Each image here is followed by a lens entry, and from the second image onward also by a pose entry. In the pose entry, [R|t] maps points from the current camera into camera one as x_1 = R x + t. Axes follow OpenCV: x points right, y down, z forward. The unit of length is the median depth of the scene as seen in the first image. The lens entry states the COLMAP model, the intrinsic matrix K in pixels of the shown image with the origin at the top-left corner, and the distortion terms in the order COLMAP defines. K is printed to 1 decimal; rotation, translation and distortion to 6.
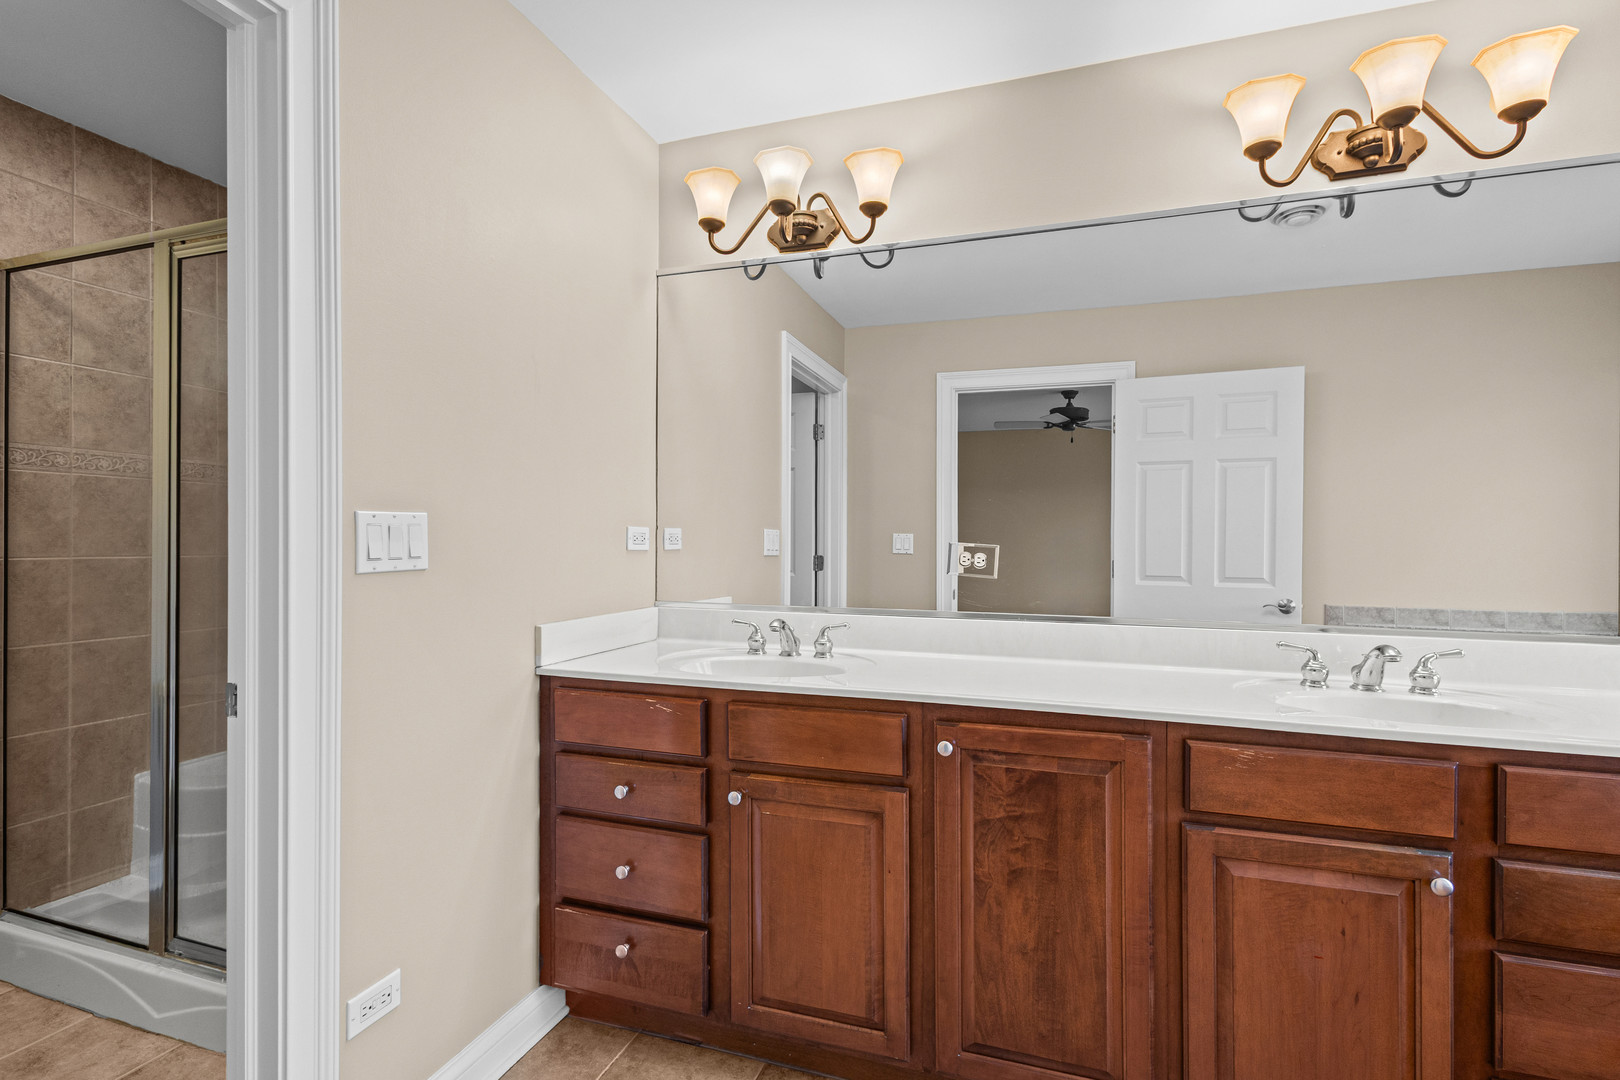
lens RADIAL K [[751.5, 0, 810.0], [0, 751.5, 540.0], [0, 0, 1]] dist [0.006338, -0.001069]
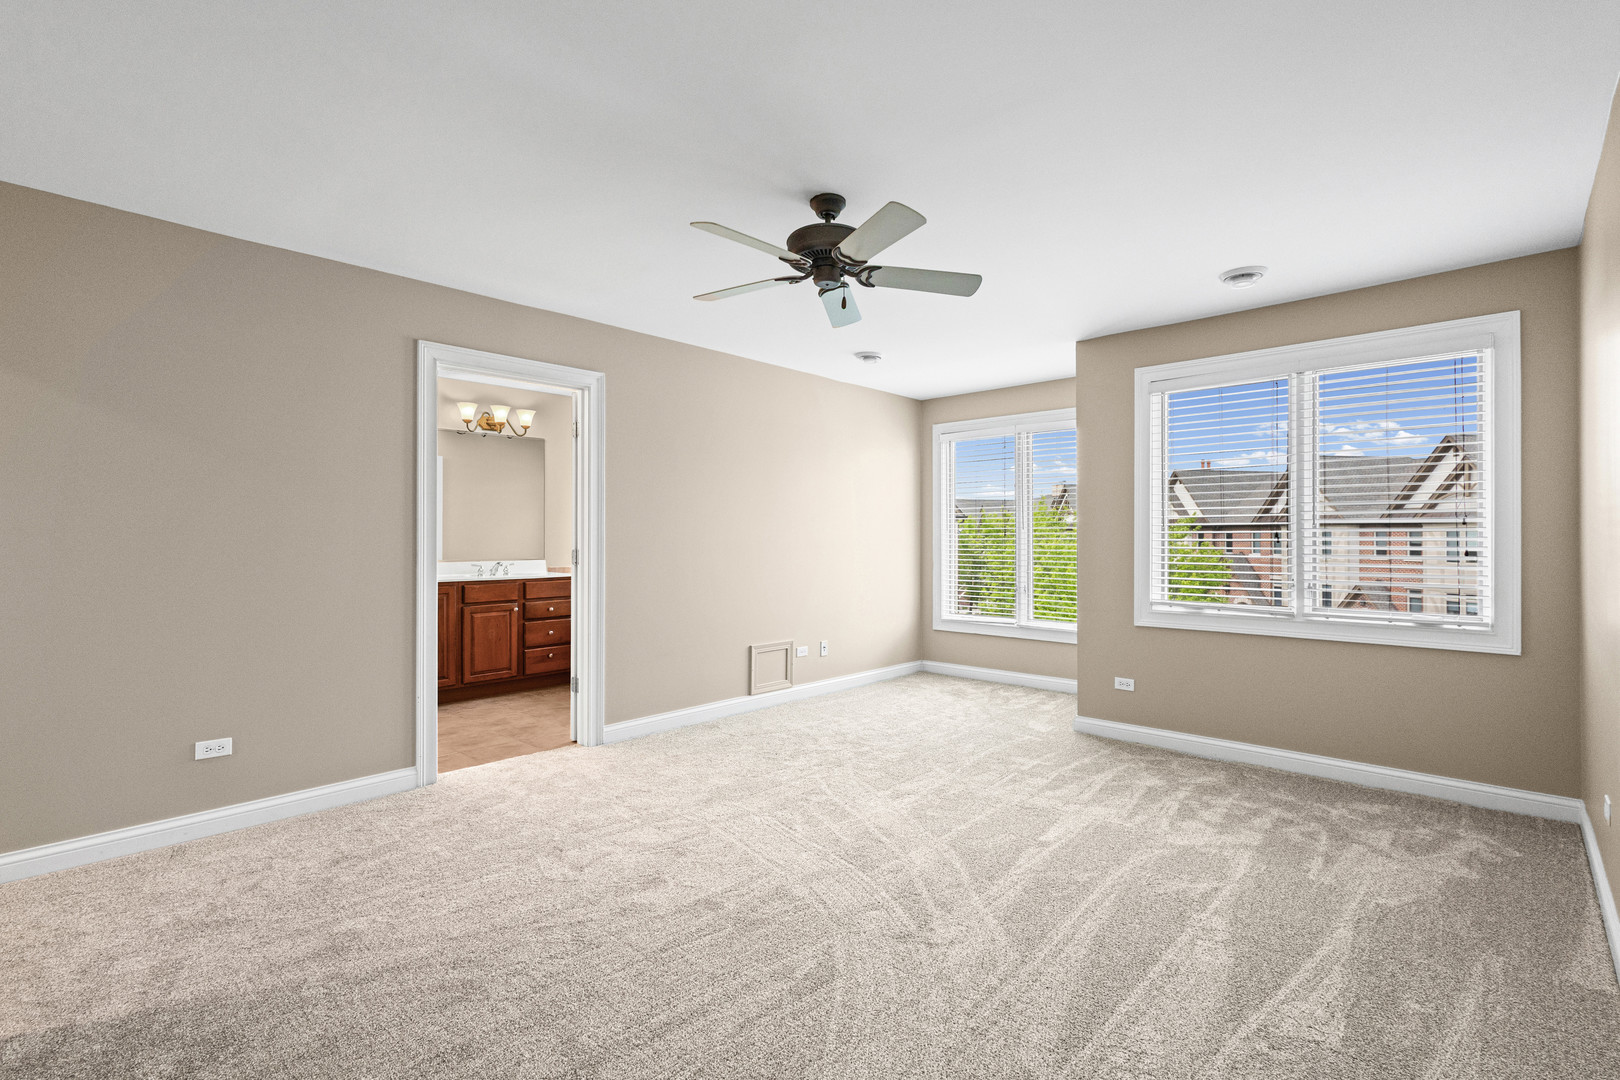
lens RADIAL K [[751.5, 0, 810.0], [0, 751.5, 540.0], [0, 0, 1]] dist [0.006338, -0.001069]
pose [[0.407089, -0.003496, 0.913382, -2.371303], [0.007345, 0.999973, 0.000554, 0.043229], [-0.913359, 0.006484, 0.407104, -2.269333]]
